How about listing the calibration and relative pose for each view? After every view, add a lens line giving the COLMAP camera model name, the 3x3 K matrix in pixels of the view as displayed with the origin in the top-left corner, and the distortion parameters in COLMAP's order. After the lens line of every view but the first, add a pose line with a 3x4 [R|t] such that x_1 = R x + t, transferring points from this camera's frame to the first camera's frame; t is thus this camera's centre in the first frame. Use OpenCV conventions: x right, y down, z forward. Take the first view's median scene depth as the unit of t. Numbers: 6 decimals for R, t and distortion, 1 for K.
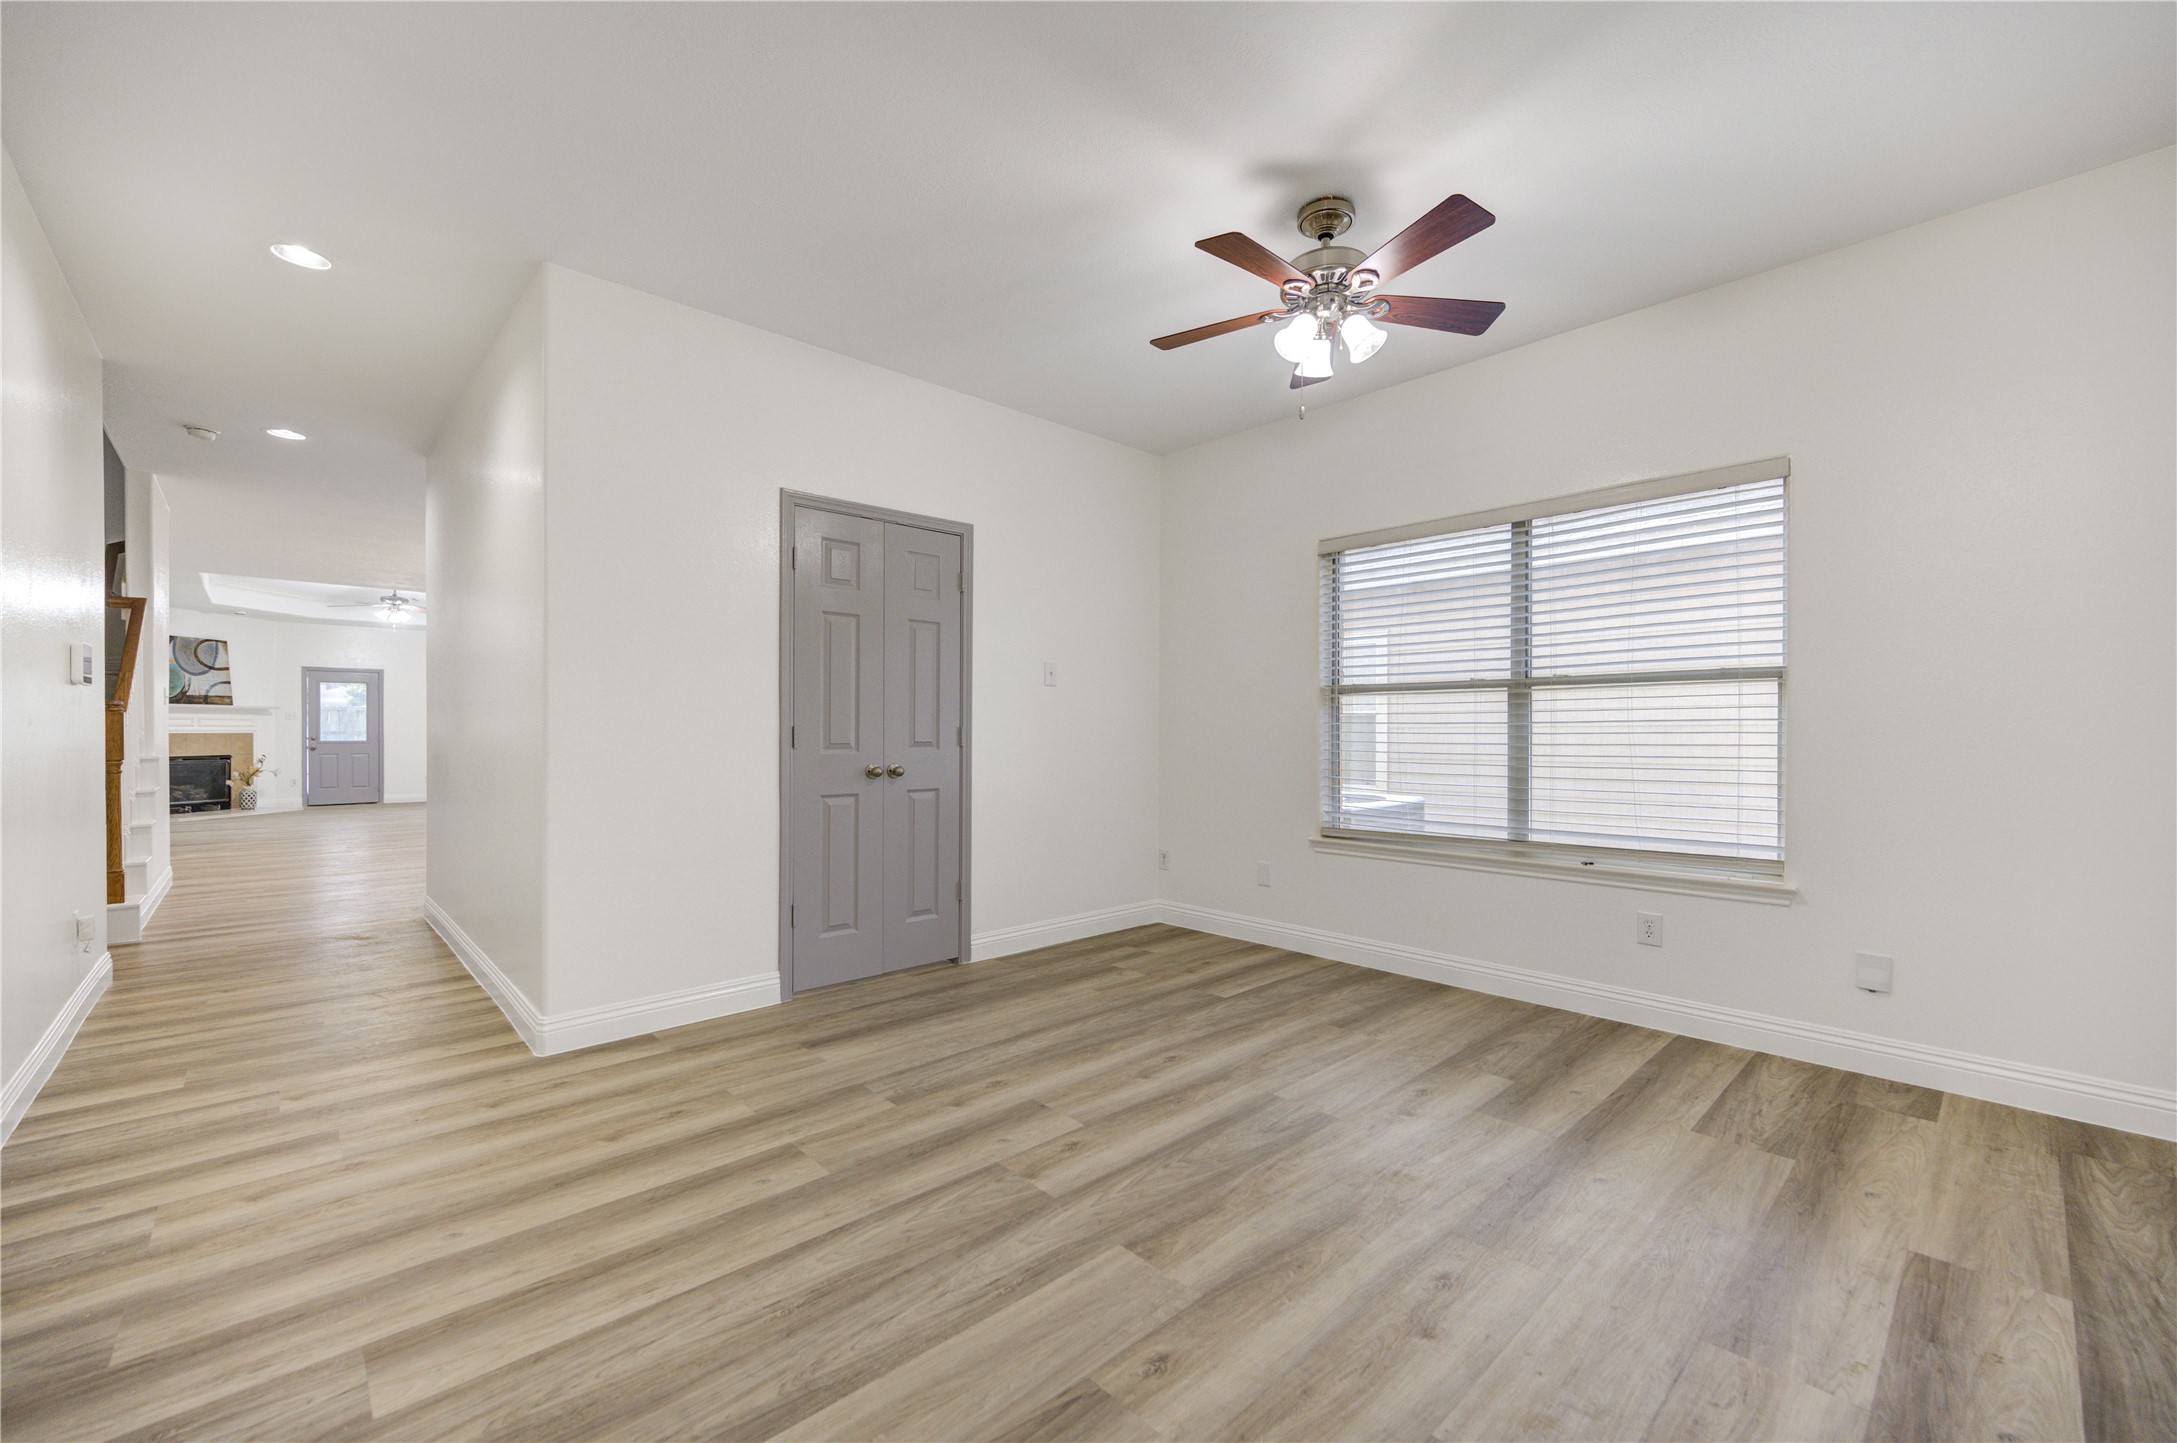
lens RADIAL K [[857.1, 0, 1089.2], [0, 857.1, 719.4], [0, 0, 1]] dist [0.003120, -0.002000]
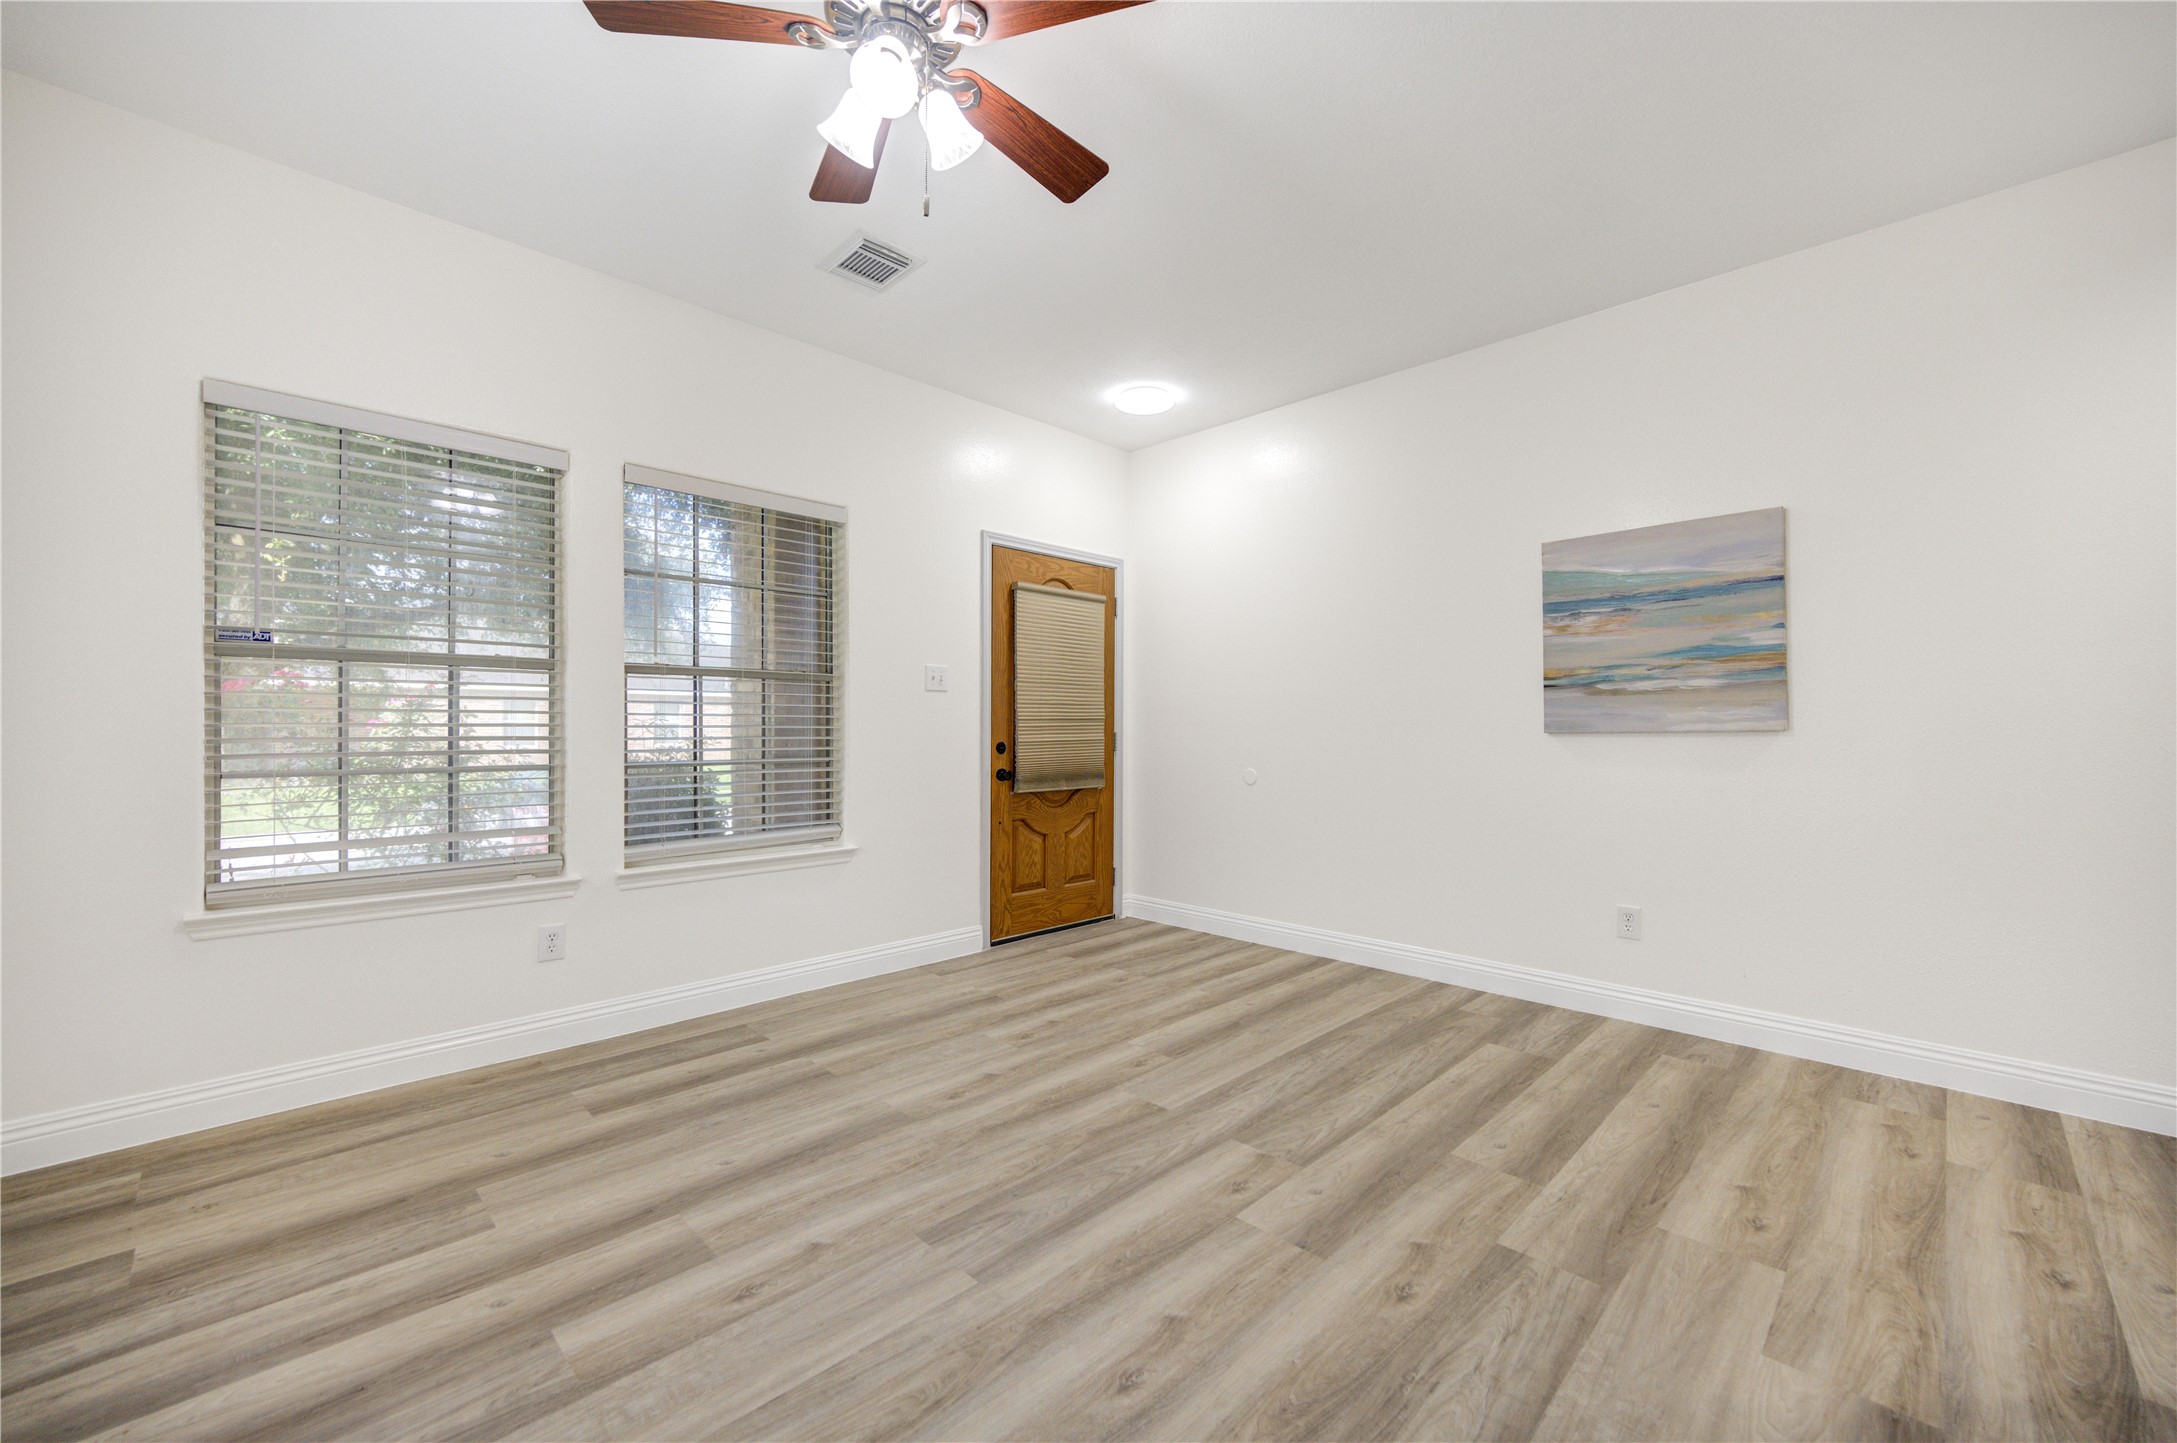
lens RADIAL K [[857.1, 0, 1089.2], [0, 857.1, 719.4], [0, 0, 1]] dist [0.003120, -0.002000]
pose [[-0.999330, -0.001844, -0.036557, 0.187237], [-0.000993, 0.999728, -0.023306, 0.016063], [0.036590, -0.023255, -0.999060, 2.066430]]
